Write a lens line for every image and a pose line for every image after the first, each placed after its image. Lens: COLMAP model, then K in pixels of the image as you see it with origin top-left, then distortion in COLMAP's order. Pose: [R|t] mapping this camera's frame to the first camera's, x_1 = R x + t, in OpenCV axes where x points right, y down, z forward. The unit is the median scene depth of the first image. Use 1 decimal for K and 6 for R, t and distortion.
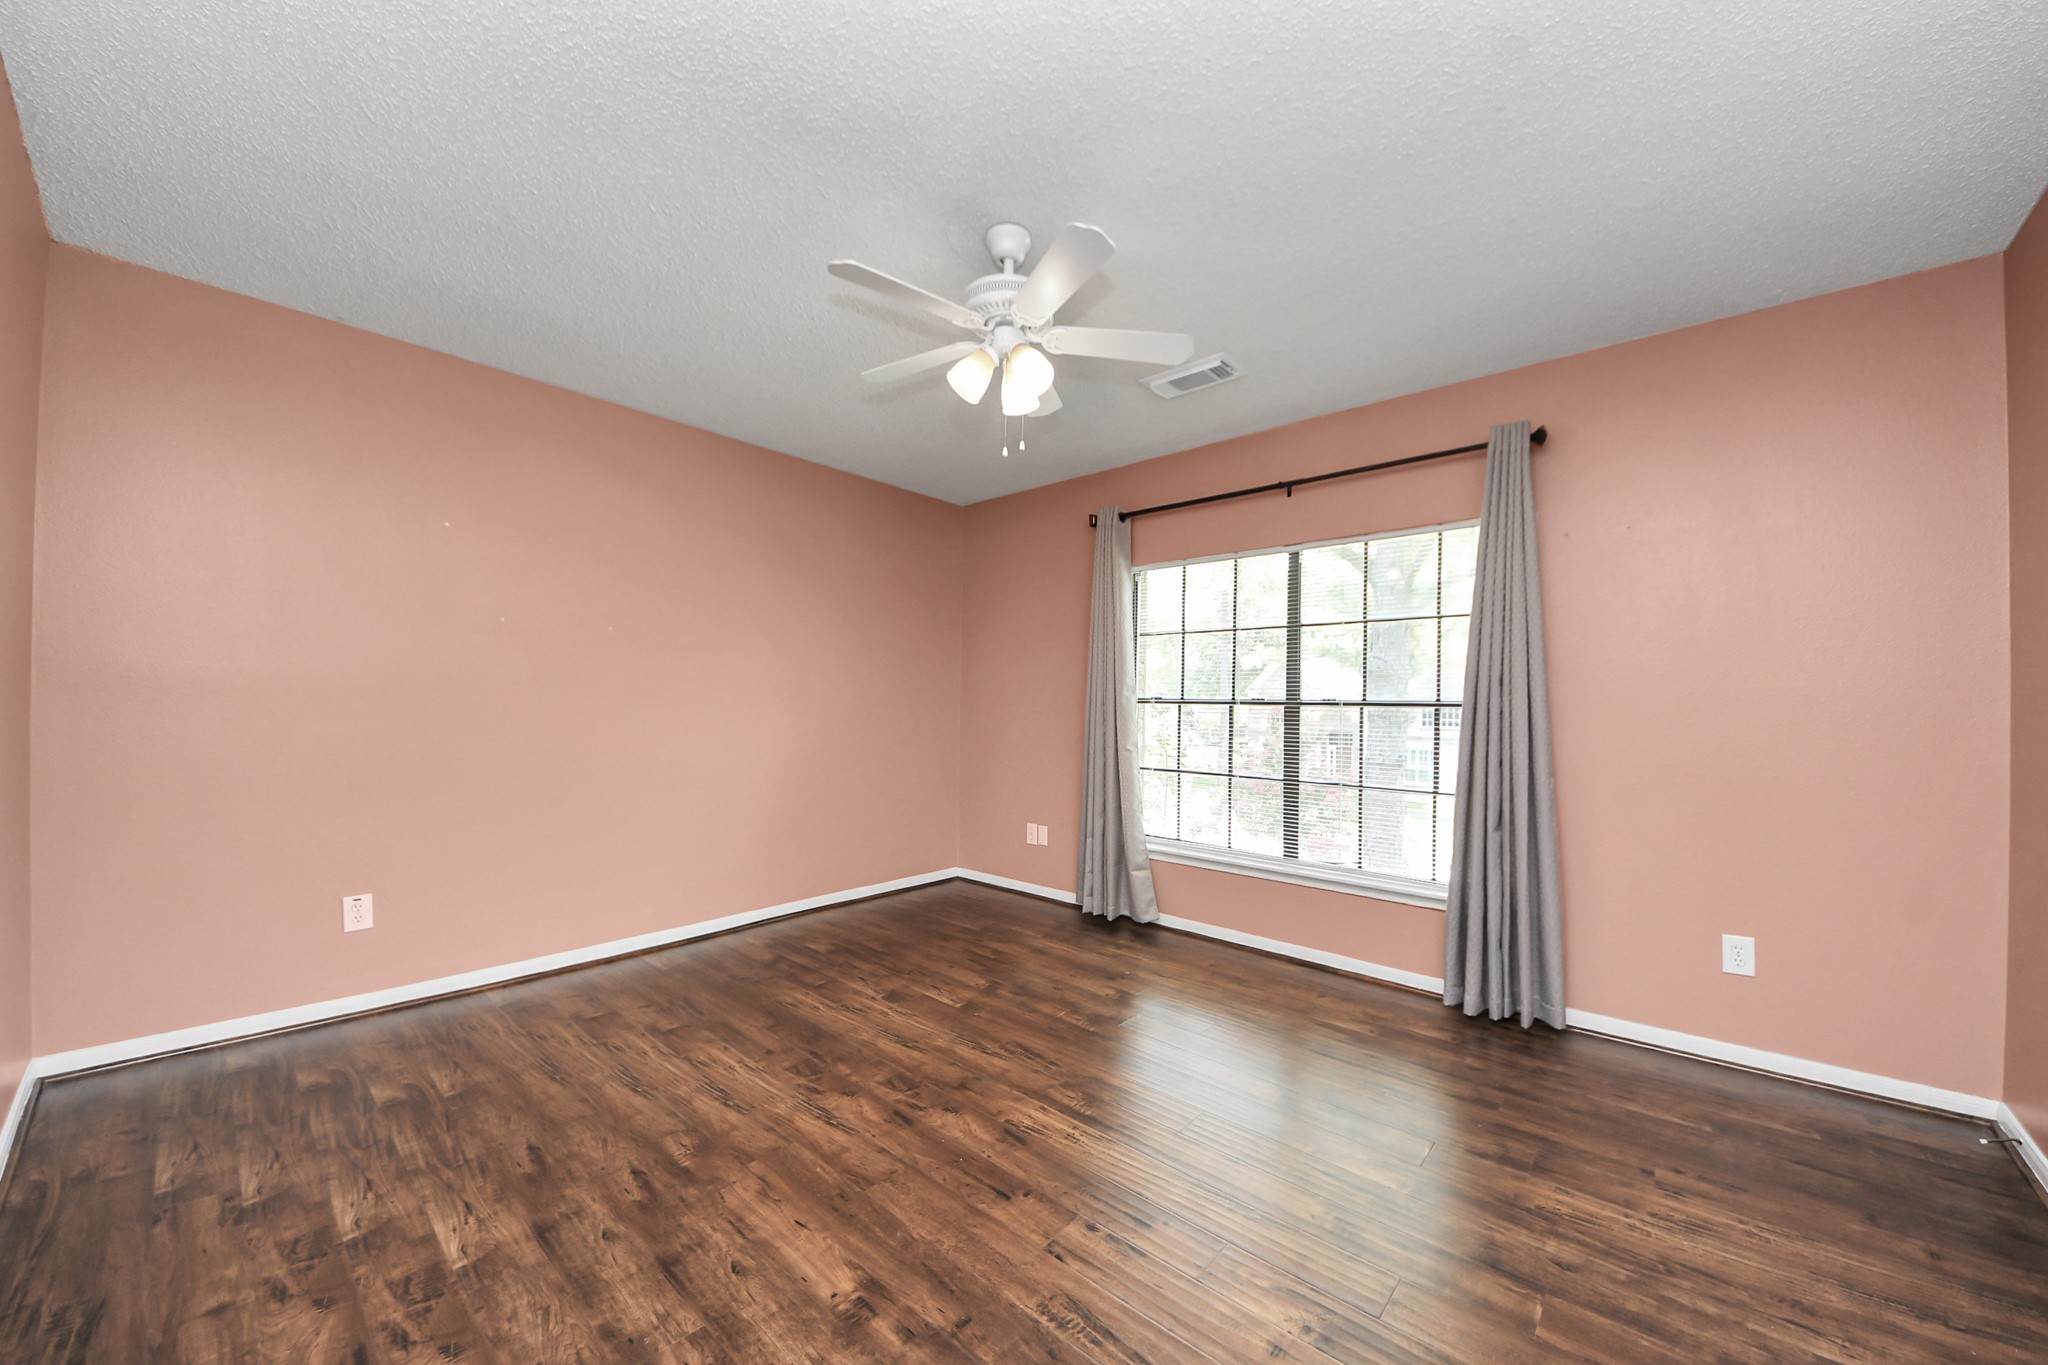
lens RADIAL K [[755.0, 0, 1043.7], [0, 755.0, 687.4], [0, 0, 1]] dist [0.019271, -0.009450]
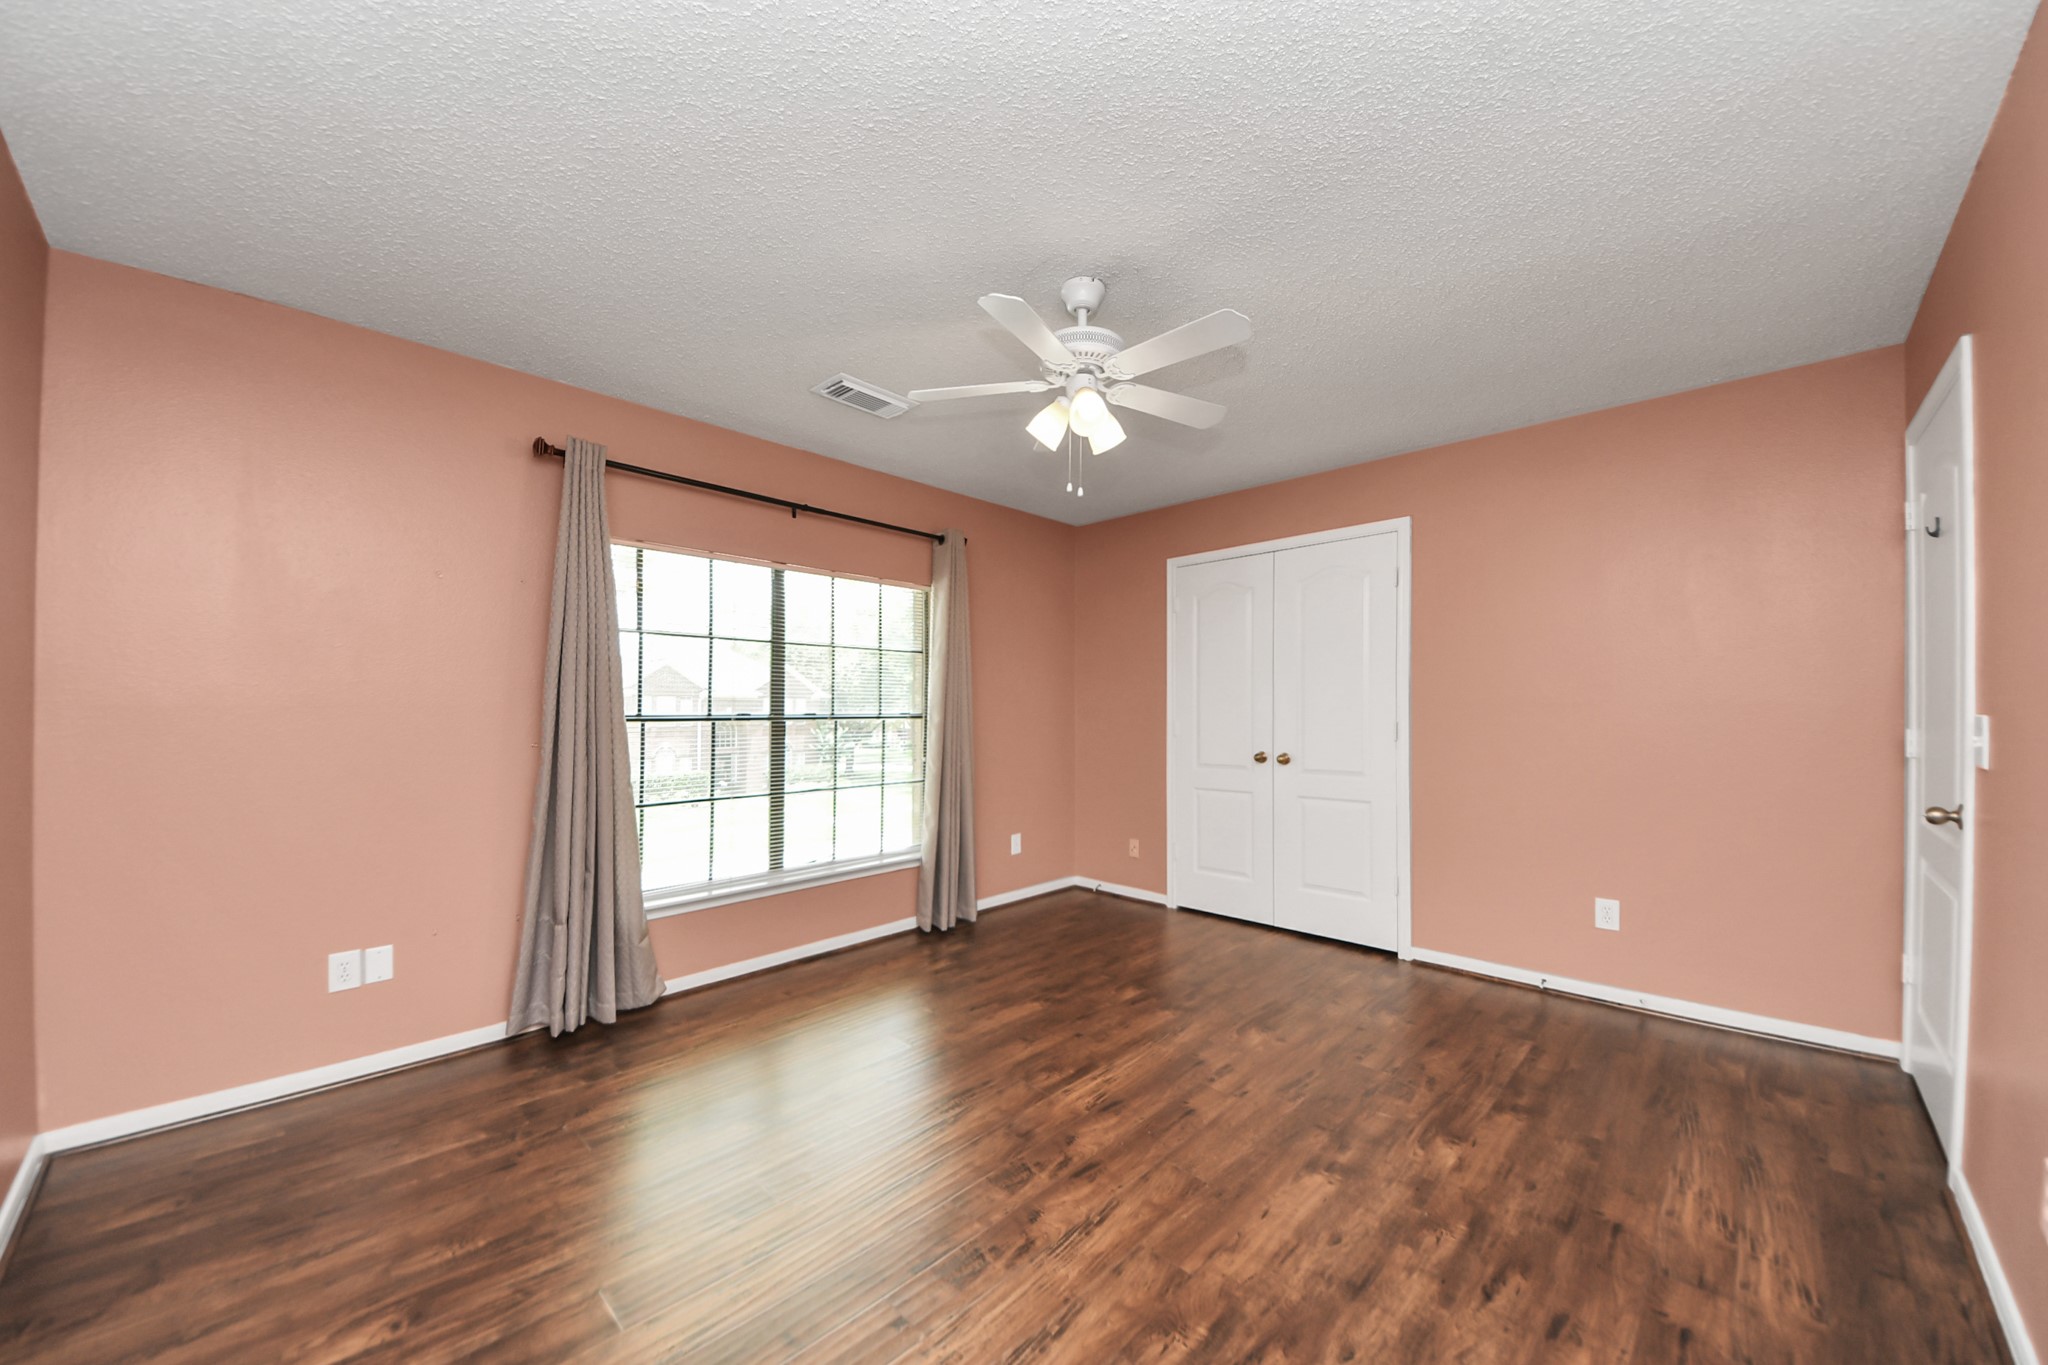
lens RADIAL K [[755.0, 0, 1023.5], [0, 755.0, 688.5], [0, 0, 1]] dist [0.019271, -0.009450]
pose [[0.052743, 0.010354, 0.998554, -1.151162], [-0.013292, 0.999865, -0.009665, -0.020942], [-0.998520, -0.012763, 0.052873, 1.046044]]
